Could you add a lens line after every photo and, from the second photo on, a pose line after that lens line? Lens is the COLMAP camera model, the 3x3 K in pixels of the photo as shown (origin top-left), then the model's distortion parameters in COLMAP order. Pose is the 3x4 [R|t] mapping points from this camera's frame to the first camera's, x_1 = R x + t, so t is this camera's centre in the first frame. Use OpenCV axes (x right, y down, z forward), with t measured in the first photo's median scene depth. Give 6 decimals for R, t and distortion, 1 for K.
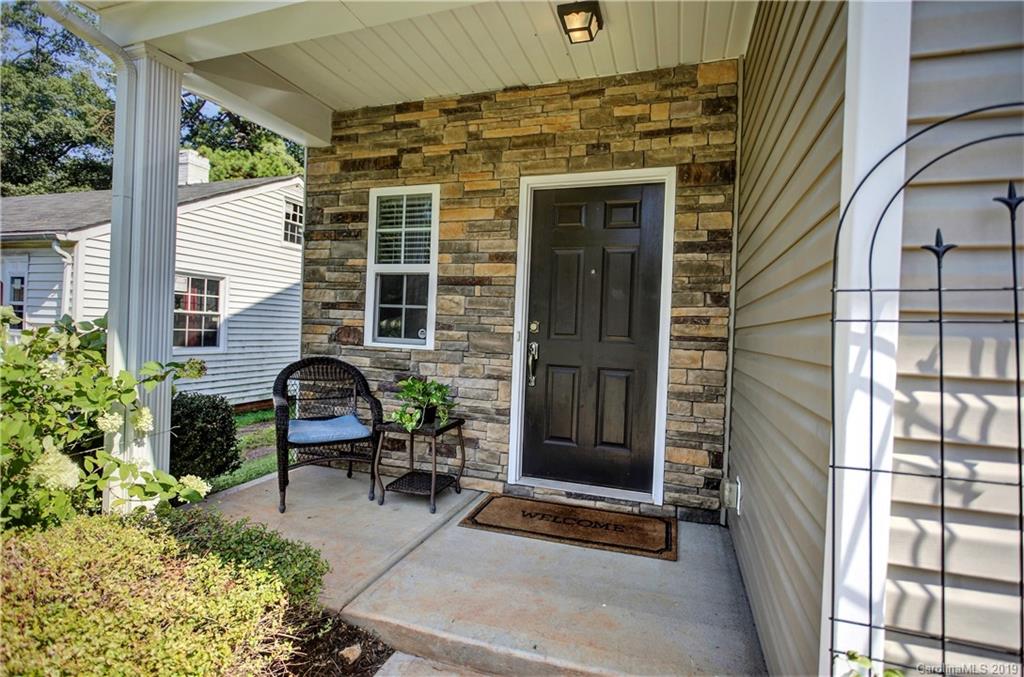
lens RADIAL K [[492.6, 0, 513.4], [0, 492.6, 334.1], [0, 0, 1]] dist [-0.008723, 0.001154]
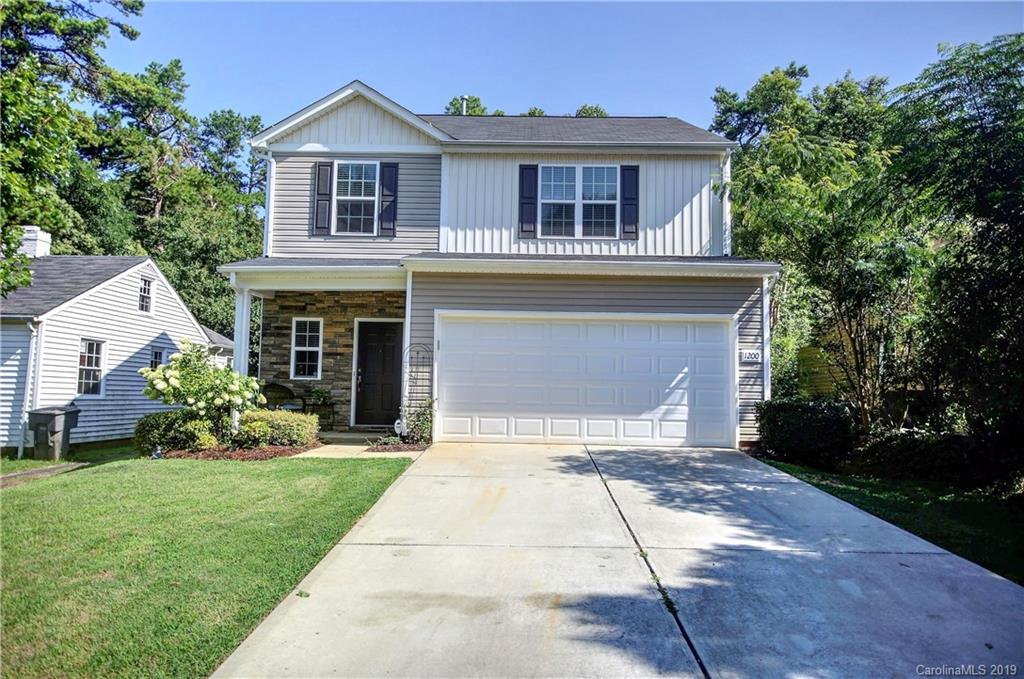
lens RADIAL K [[734.7, 0, 512.6], [0, 734.7, 337.3], [0, 0, 1]] dist [-0.005585, -0.001903]
pose [[0.954064, 0.002591, 0.299592, -0.344713], [0.022597, 0.996492, -0.080580, 0.140069], [-0.298750, 0.083648, 0.950658, -2.950035]]
